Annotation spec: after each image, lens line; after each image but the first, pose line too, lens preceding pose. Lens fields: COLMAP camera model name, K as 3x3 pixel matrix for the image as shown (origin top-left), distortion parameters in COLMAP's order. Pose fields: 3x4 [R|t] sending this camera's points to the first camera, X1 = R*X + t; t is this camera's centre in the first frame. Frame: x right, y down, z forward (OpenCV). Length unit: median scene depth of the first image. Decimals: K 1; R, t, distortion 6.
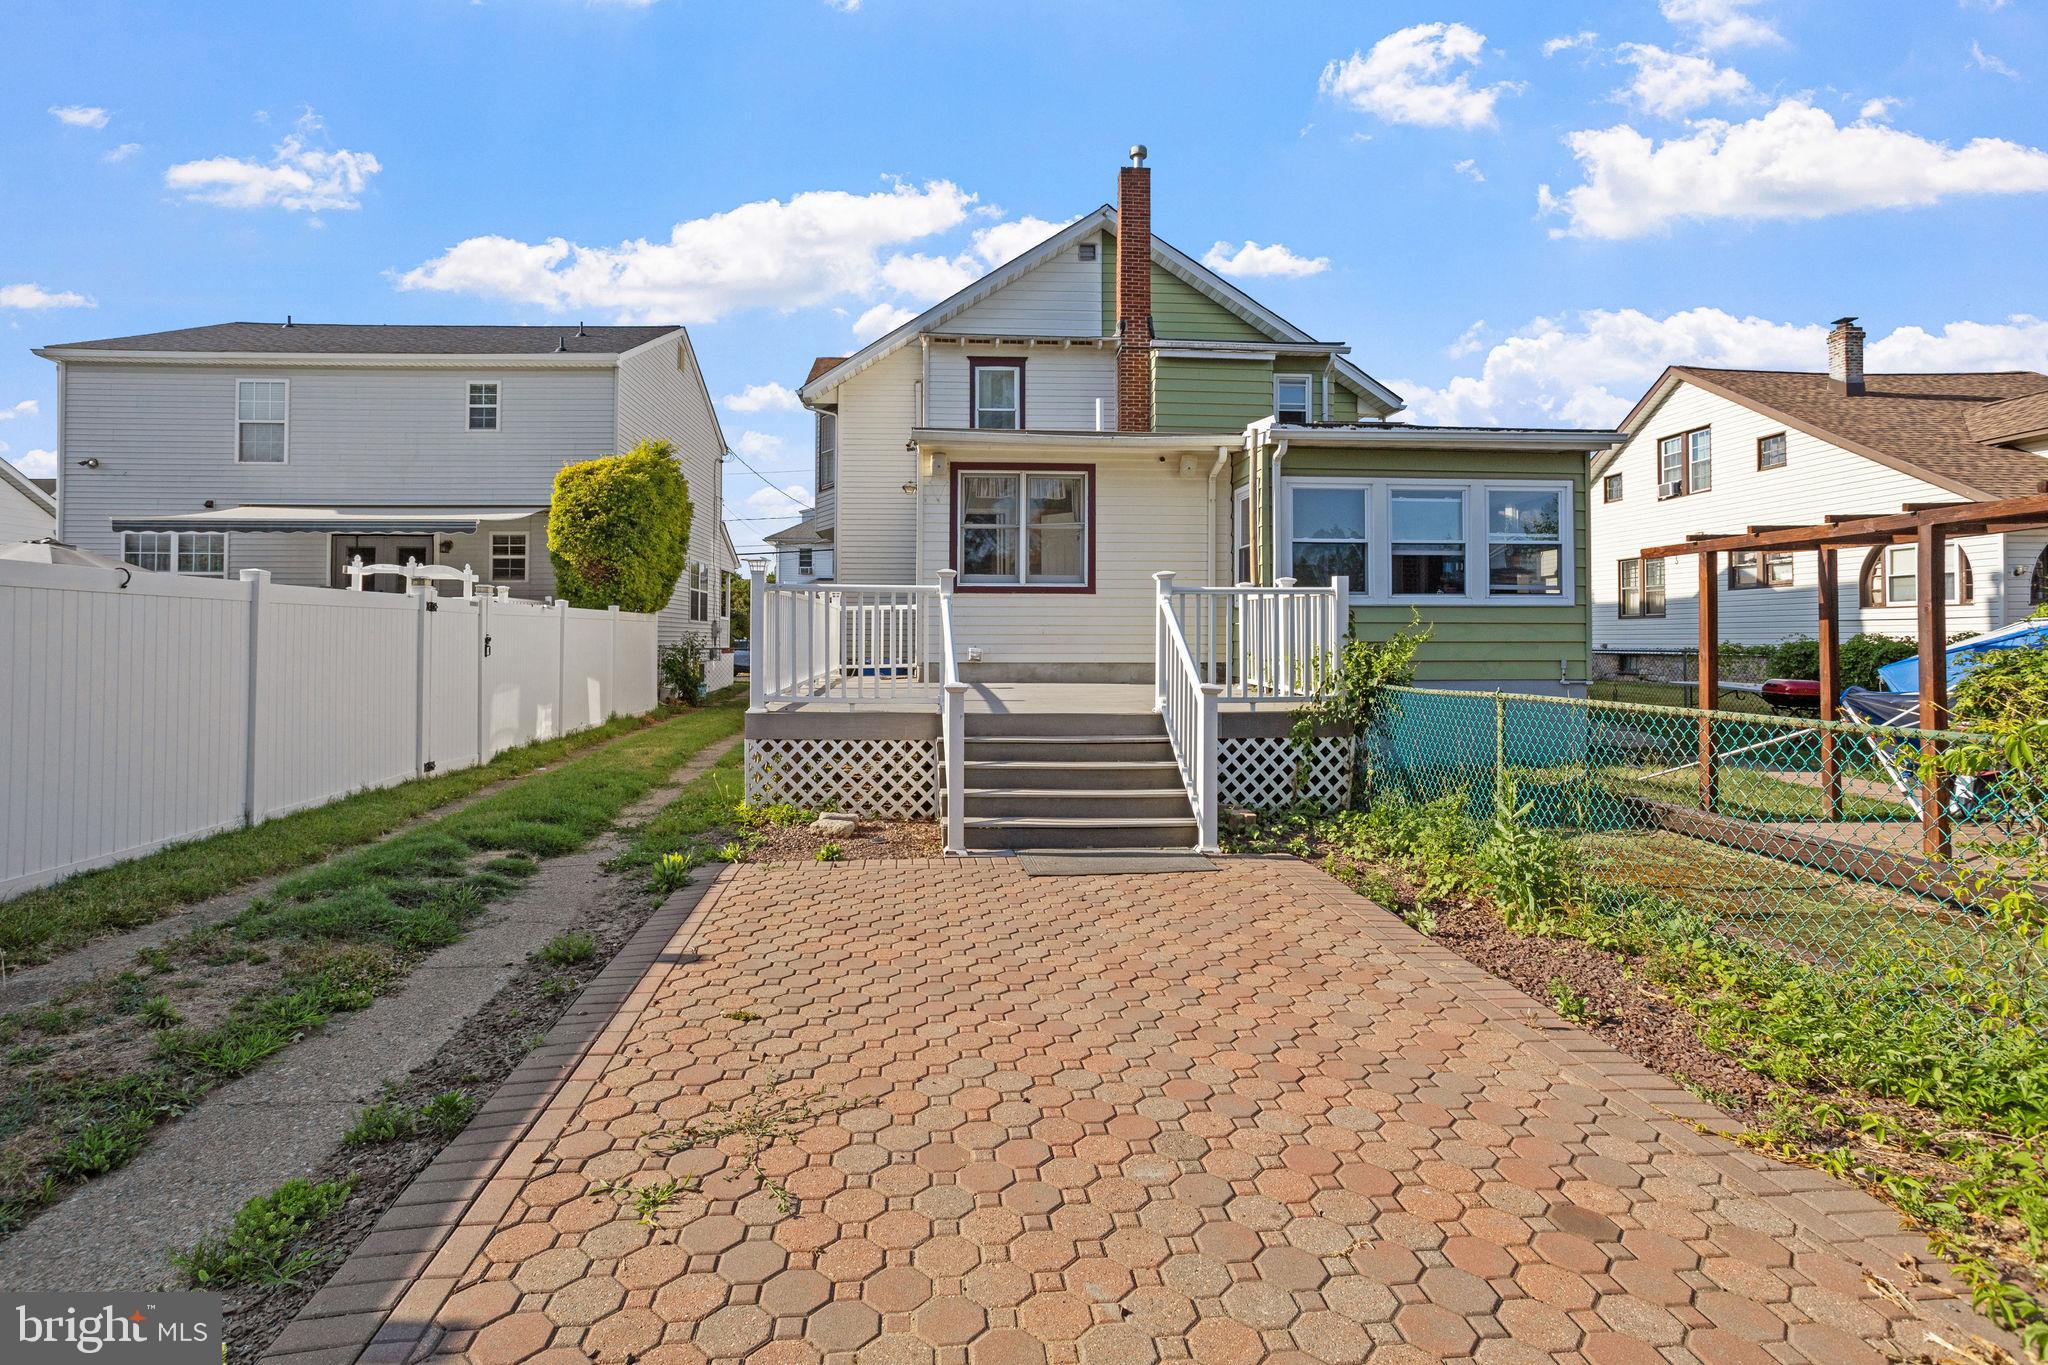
lens RADIAL K [[1063.2, 0, 1026.1], [0, 1063.2, 617.7], [0, 0, 1]] dist [-0.067389, 0.048872]
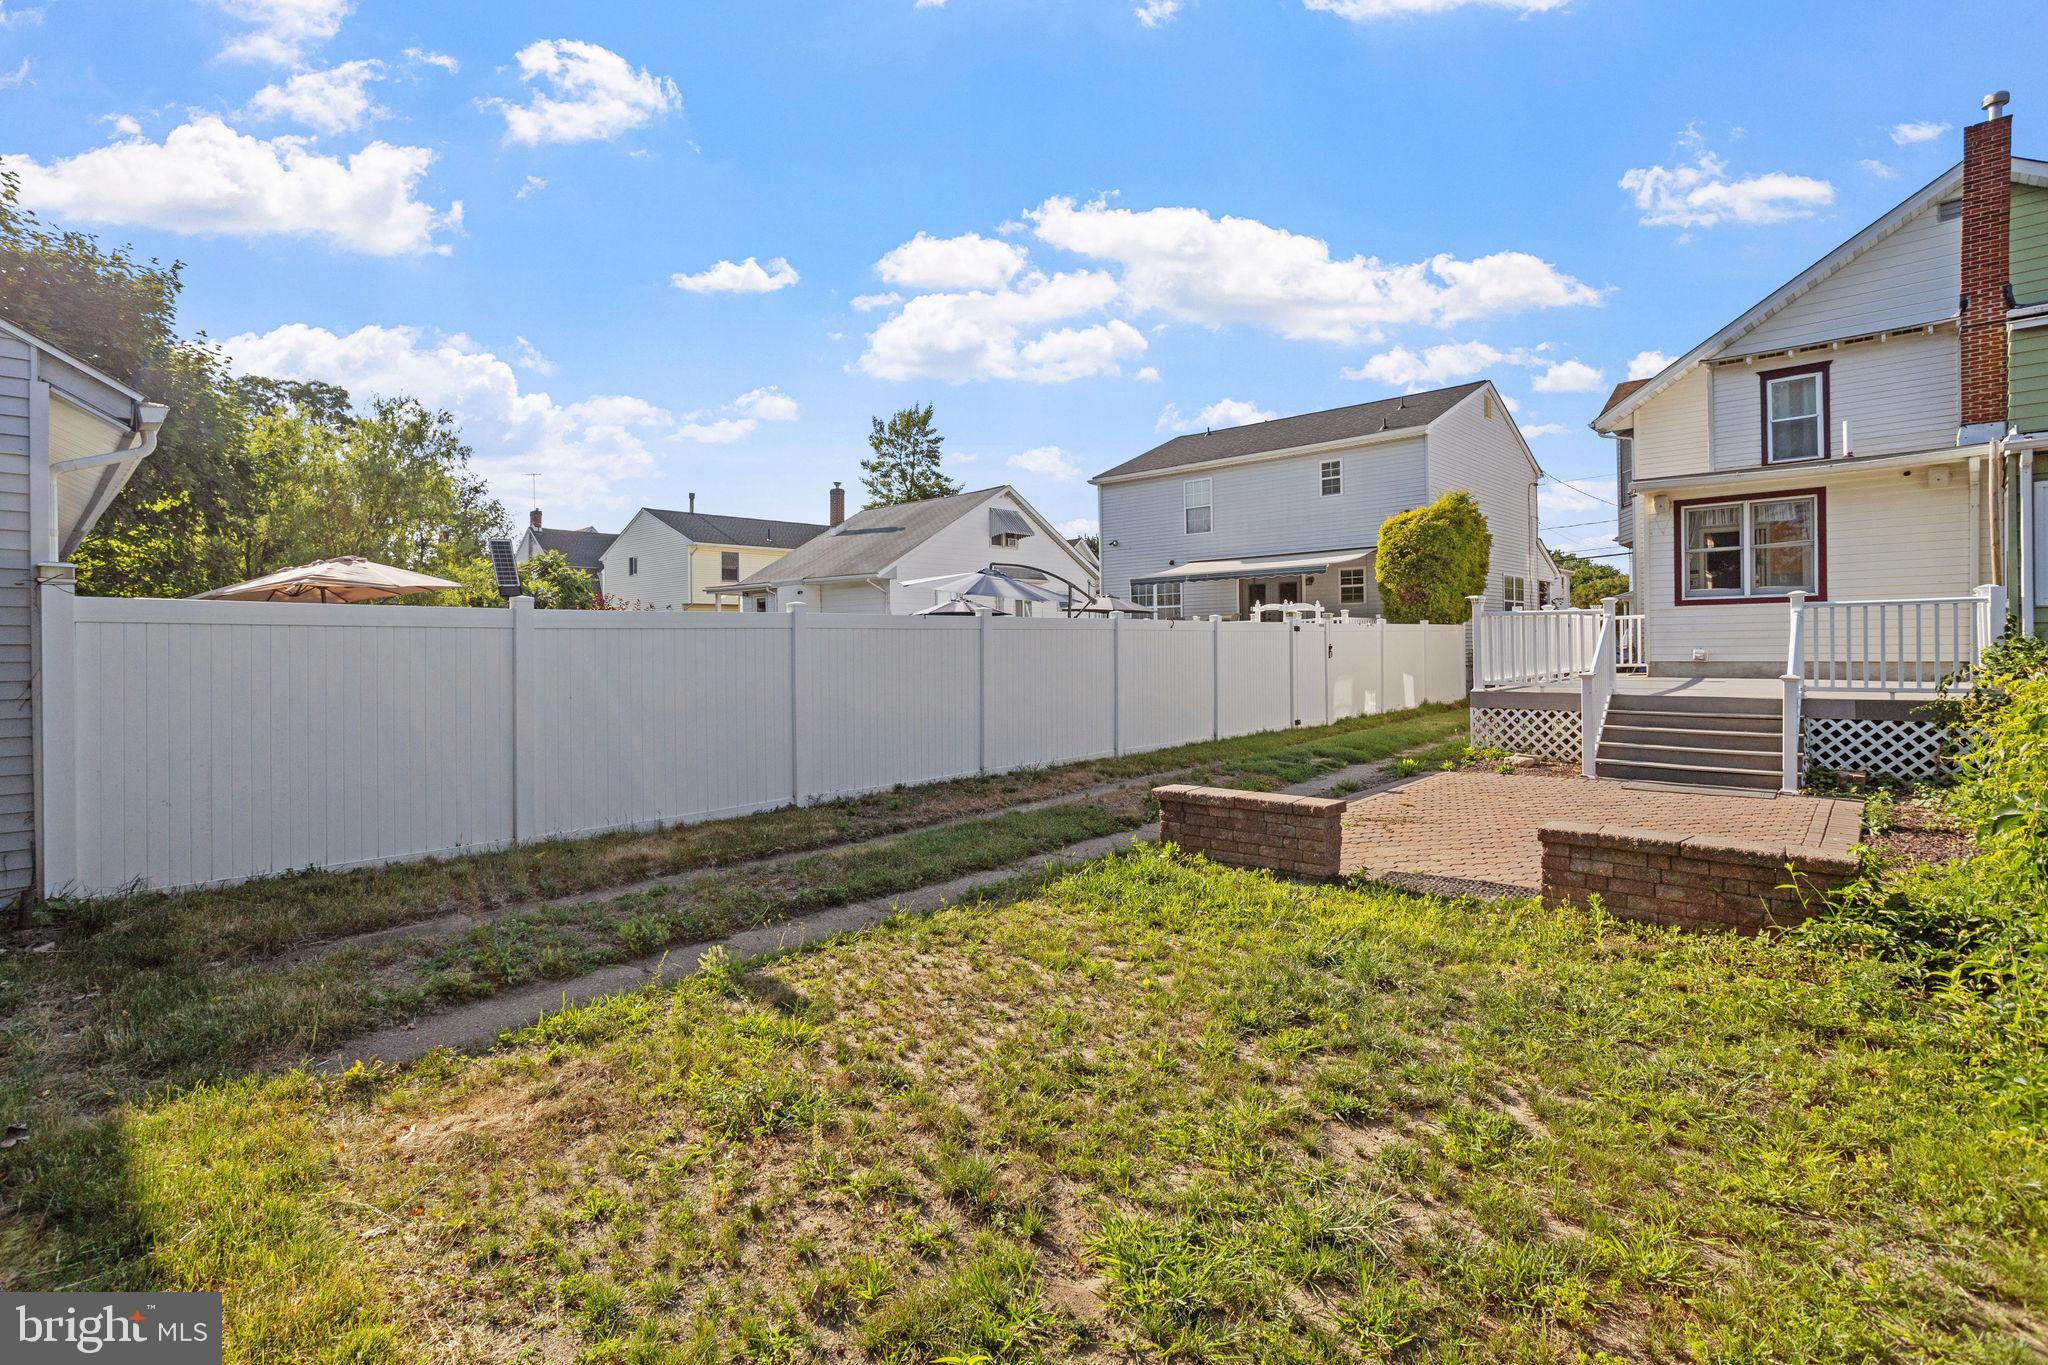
lens RADIAL K [[1028.7, 0, 1020.0], [0, 1028.7, 652.1], [0, 0, 1]] dist [-0.032934, 0.033114]
pose [[0.702859, -0.007012, -0.711295, 0.231454], [0.028438, 0.999429, 0.018247, -0.012130], [0.710761, -0.033053, 0.702657, -0.378825]]
